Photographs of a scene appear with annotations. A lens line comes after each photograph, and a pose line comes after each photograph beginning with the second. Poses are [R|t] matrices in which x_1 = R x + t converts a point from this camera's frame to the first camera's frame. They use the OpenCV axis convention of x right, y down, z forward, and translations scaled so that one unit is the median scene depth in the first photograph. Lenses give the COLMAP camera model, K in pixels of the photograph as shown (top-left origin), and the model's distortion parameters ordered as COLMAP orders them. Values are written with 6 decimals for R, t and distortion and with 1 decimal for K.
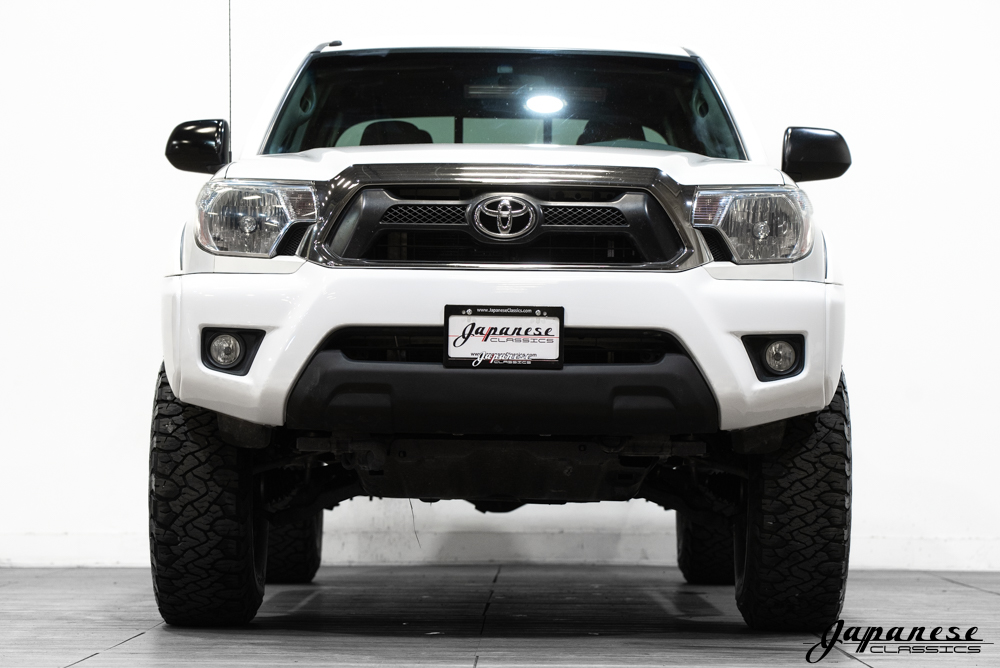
lens RADIAL K [[3238.4, 0, 503.0], [0, 3238.4, 332.3], [0, 0, 1]] dist [0.070999, 0.000000]
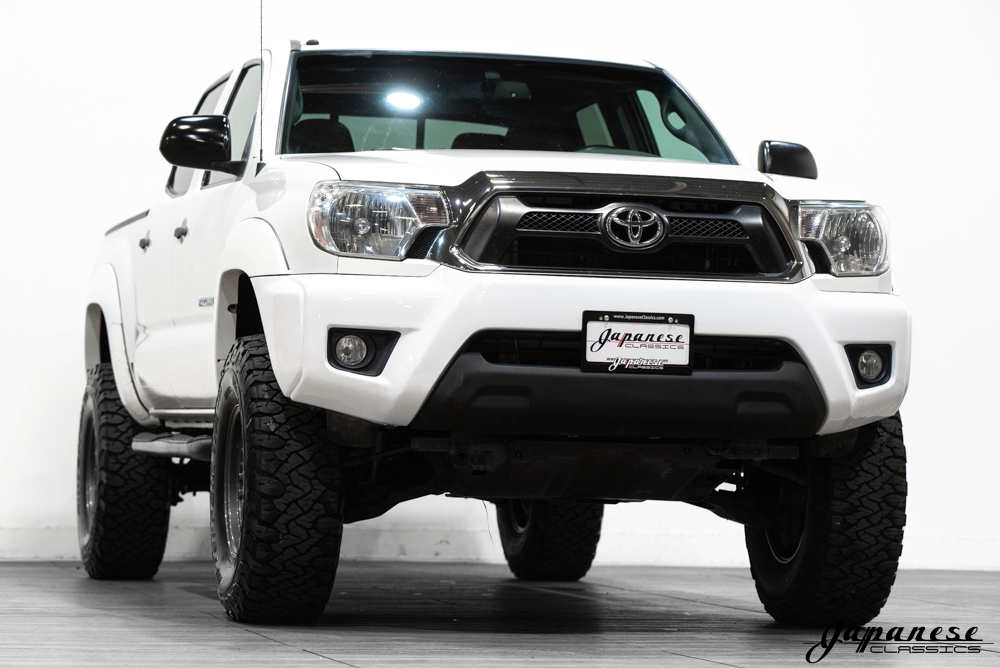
lens RADIAL K [[3353.4, 0, 497.4], [0, 3353.4, 333.8], [0, 0, 1]] dist [0.102462, 0.000000]
pose [[0.972102, 0.017342, 0.233917, -0.280267], [-0.018557, 0.999823, 0.002994, -0.003654], [-0.233824, -0.007252, 0.972252, -0.029096]]
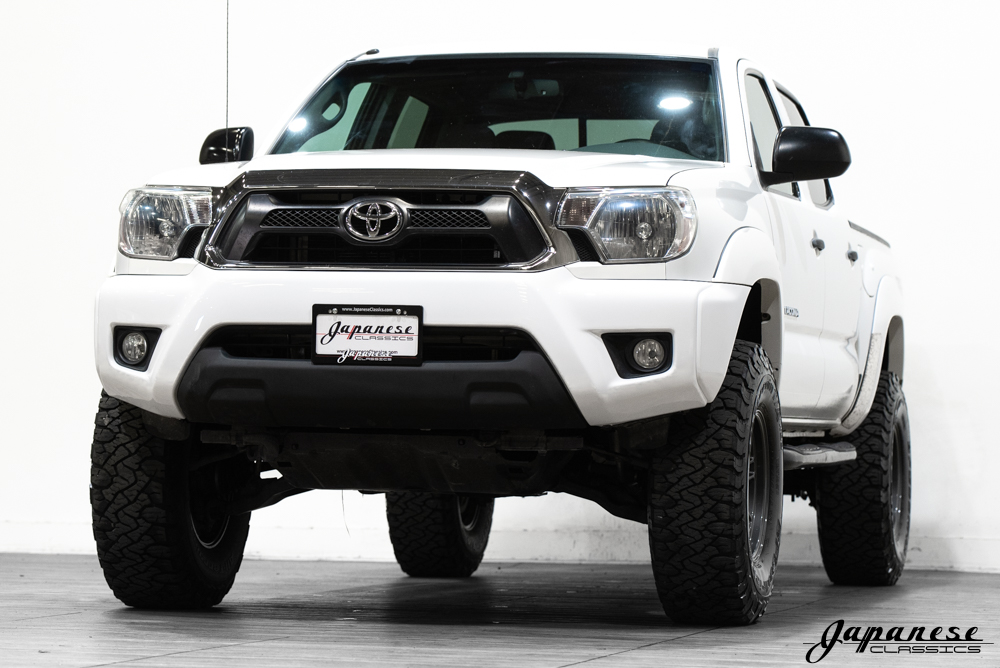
lens RADIAL K [[3403.3, 0, 499.8], [0, 3403.3, 334.7], [0, 0, 1]] dist [-0.000073, 0.000000]
pose [[0.972653, 0.000207, -0.232265, 0.283254], [-0.000160, 1.000000, 0.000221, 0.001071], [0.232265, -0.000177, 0.972653, -0.055446]]
